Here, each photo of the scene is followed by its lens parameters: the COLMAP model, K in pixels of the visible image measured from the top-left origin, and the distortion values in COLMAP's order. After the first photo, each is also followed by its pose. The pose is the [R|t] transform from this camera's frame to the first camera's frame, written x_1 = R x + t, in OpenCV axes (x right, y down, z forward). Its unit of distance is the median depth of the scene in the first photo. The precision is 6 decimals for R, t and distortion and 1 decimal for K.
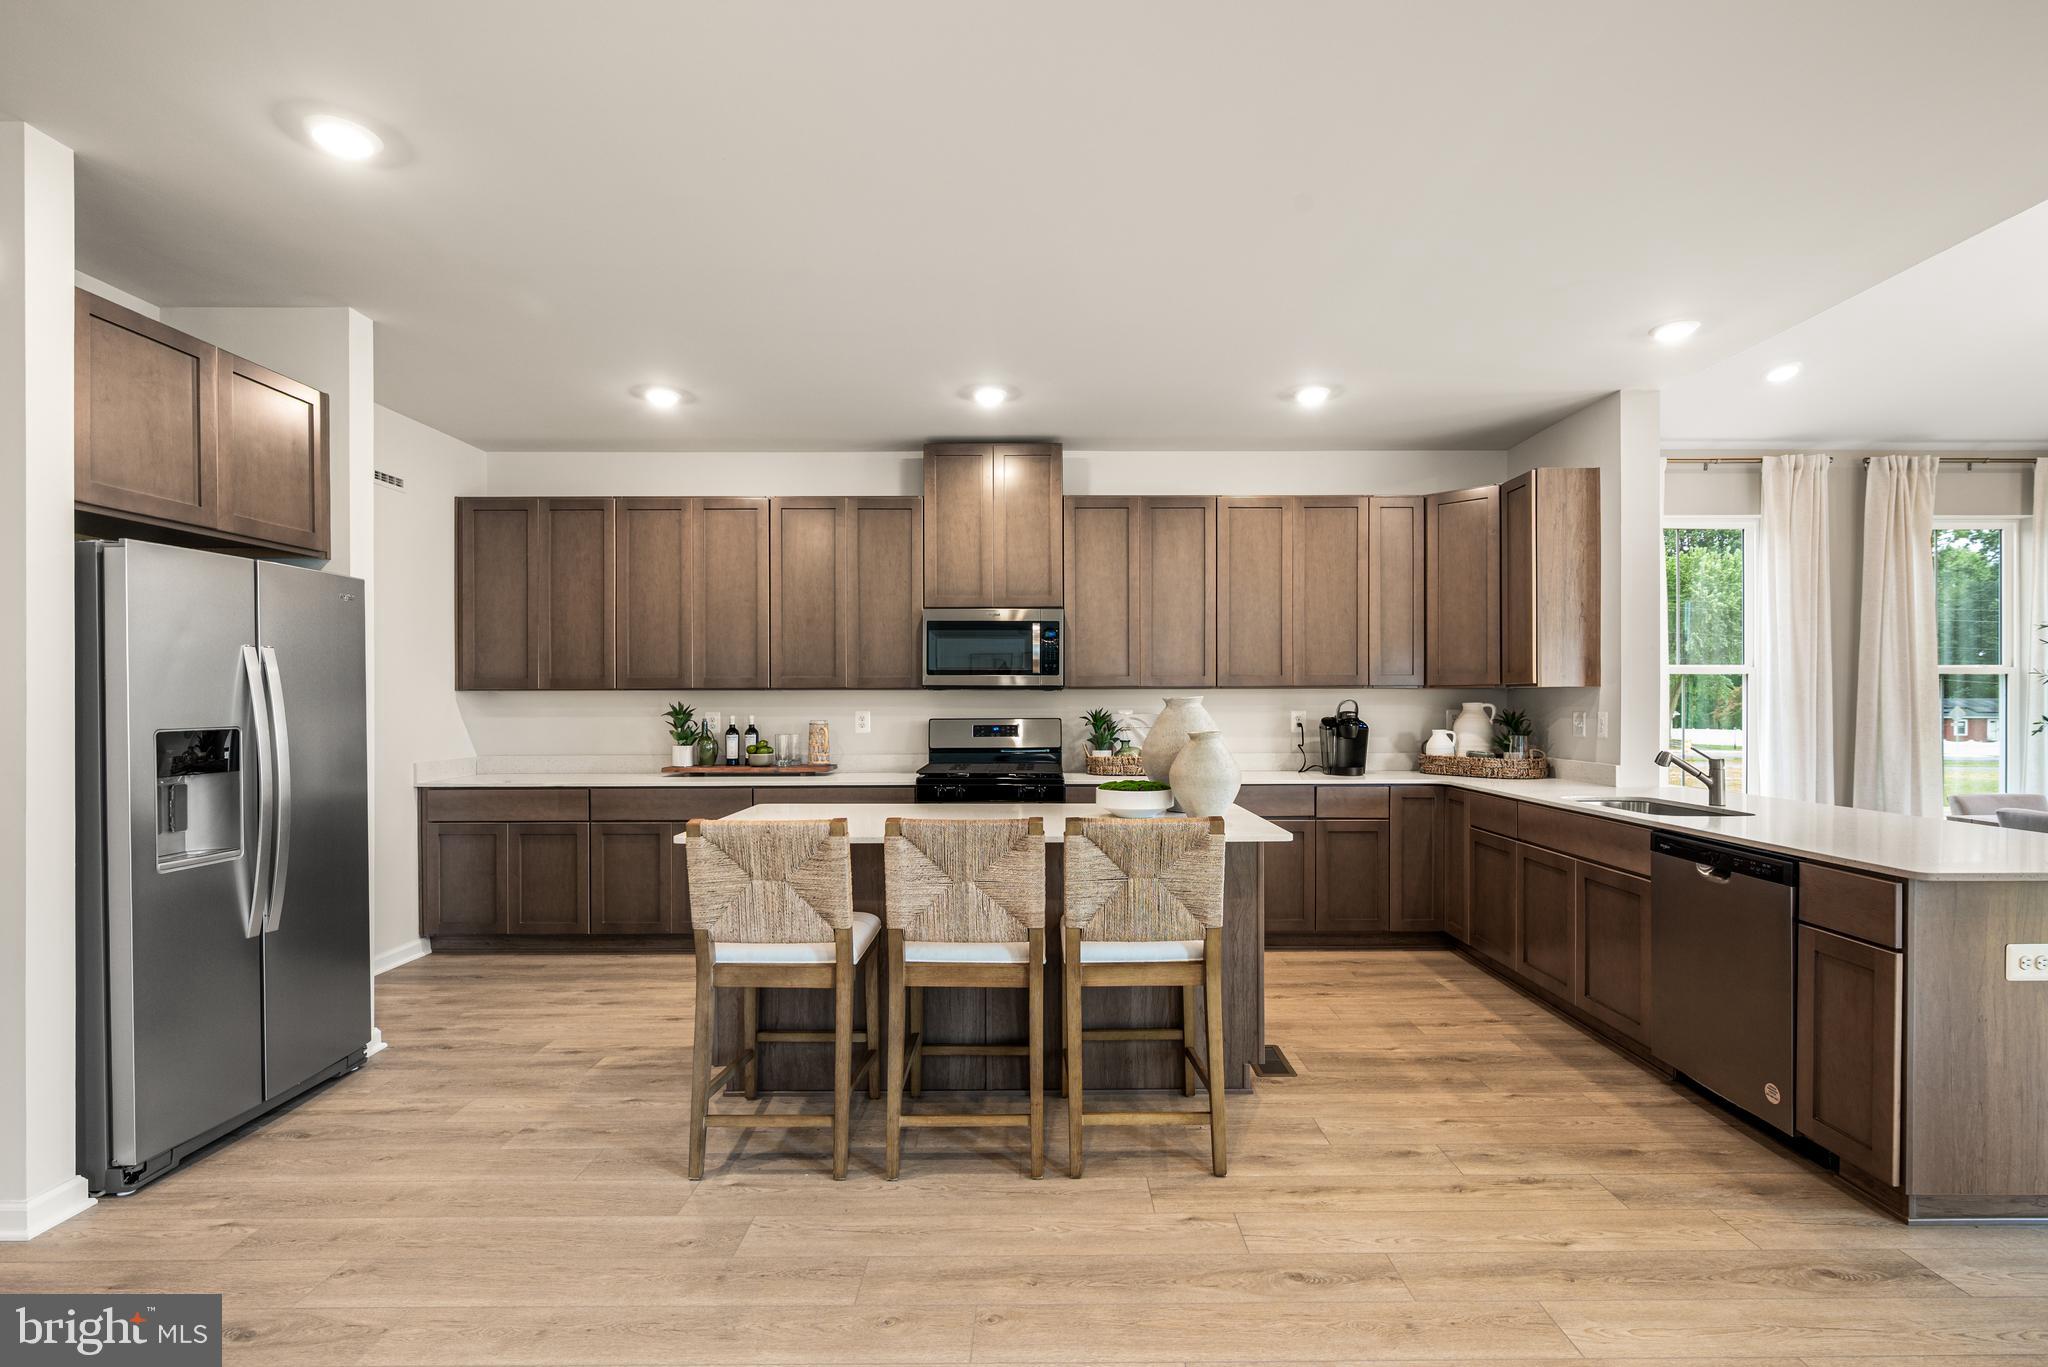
lens RADIAL K [[939.9, 0, 1043.0], [0, 939.9, 702.7], [0, 0, 1]] dist [0.002117, -0.001227]
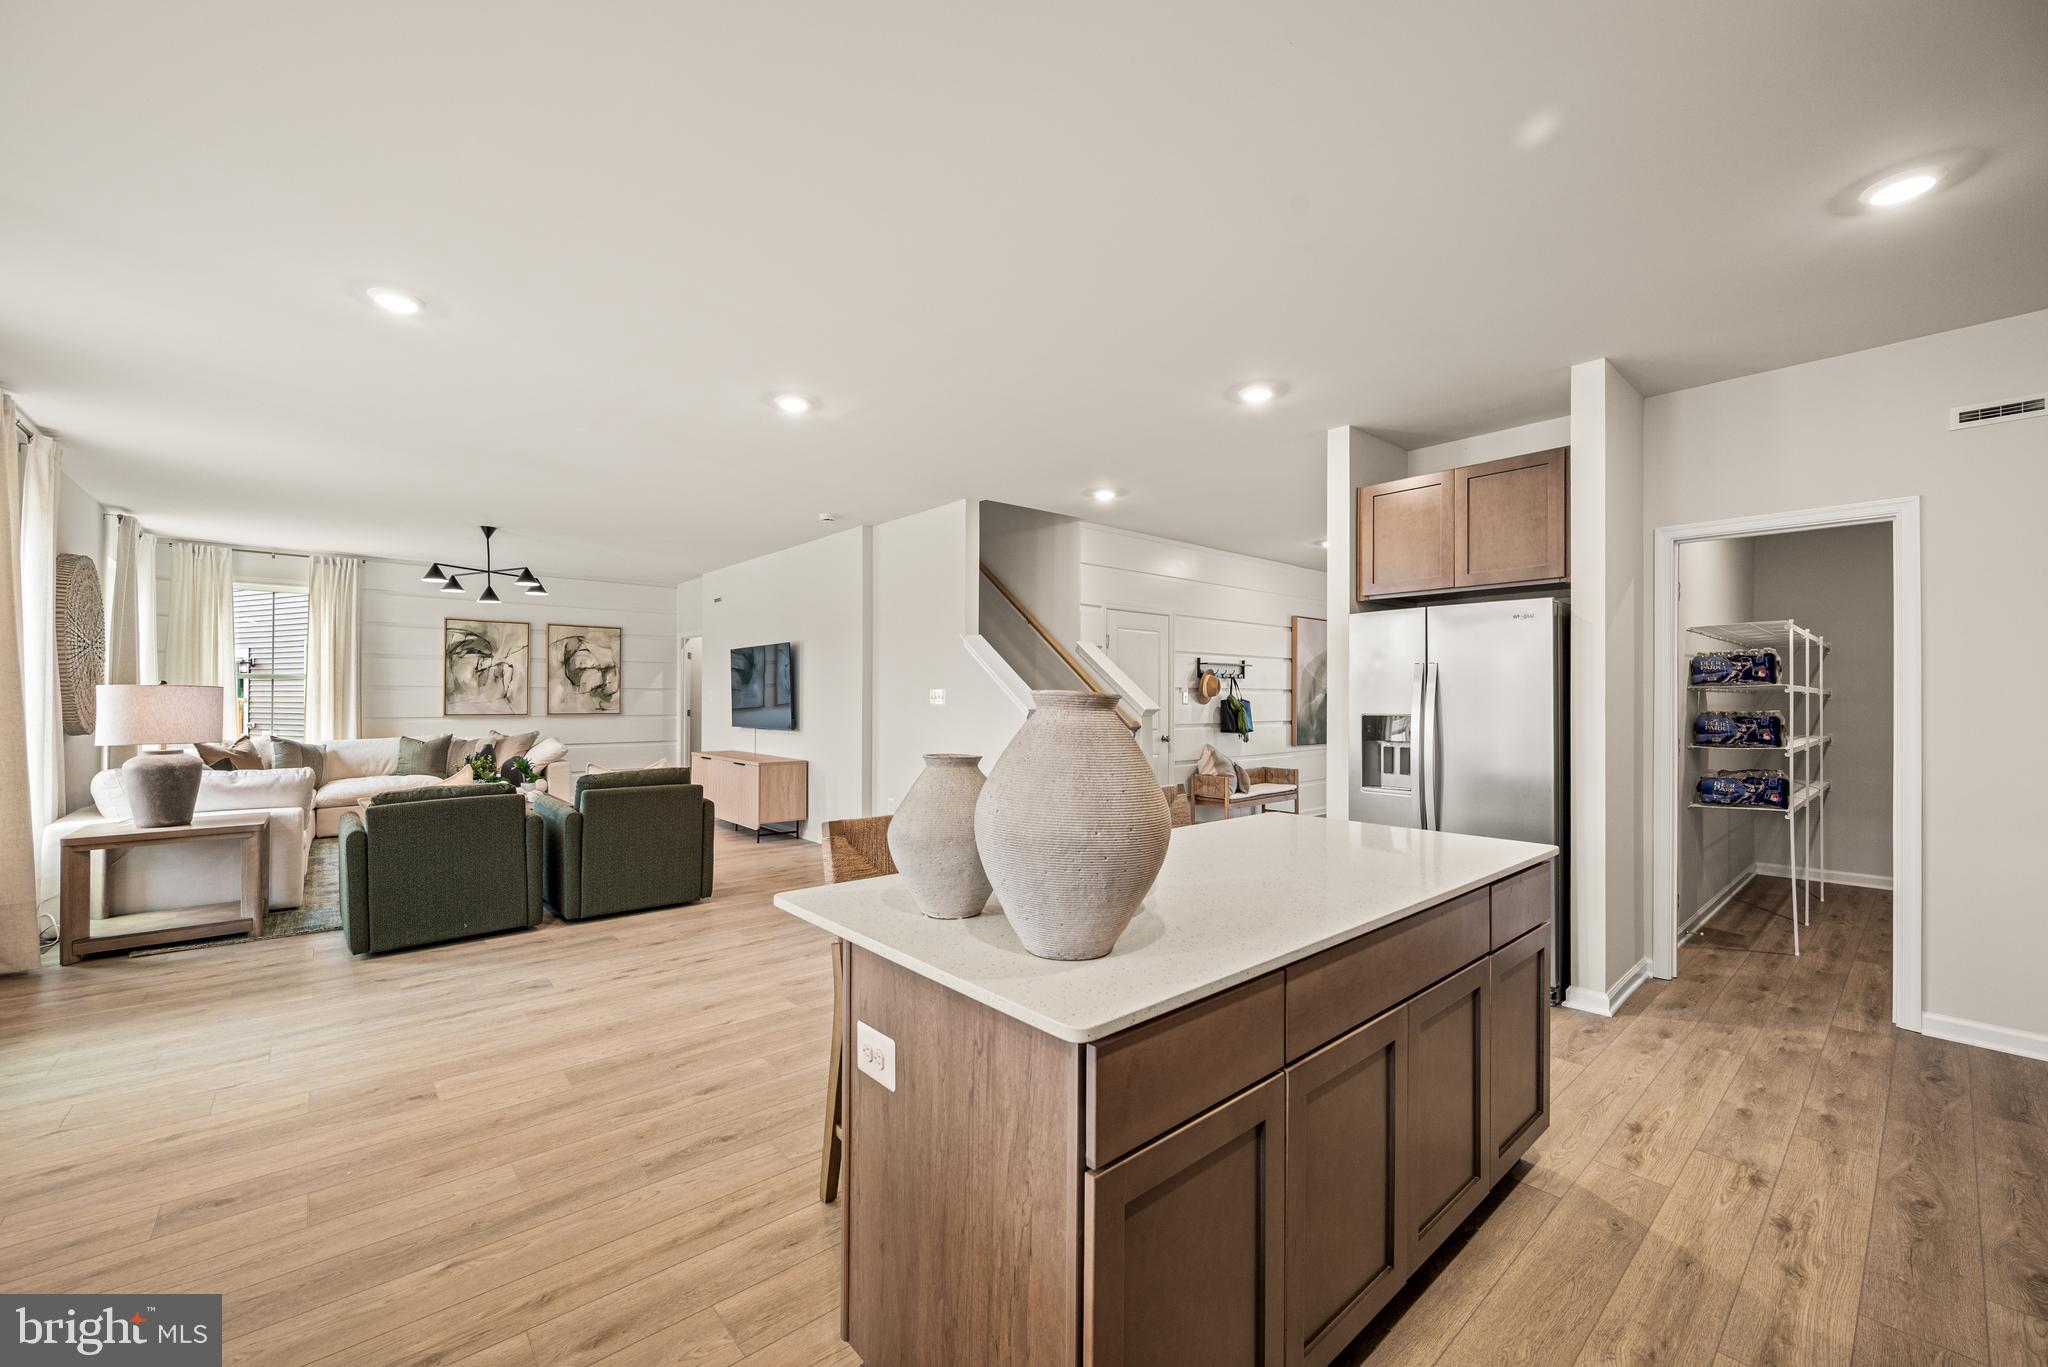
lens RADIAL K [[807.3, 0, 1026.9], [0, 807.3, 697.9], [0, 0, 1]] dist [-0.000235, 0.000043]
pose [[-0.755650, 0.003067, -0.654968, 0.287111], [-0.000342, 0.999987, 0.005078, -0.001741], [0.654975, 0.004061, -0.755640, 0.884814]]
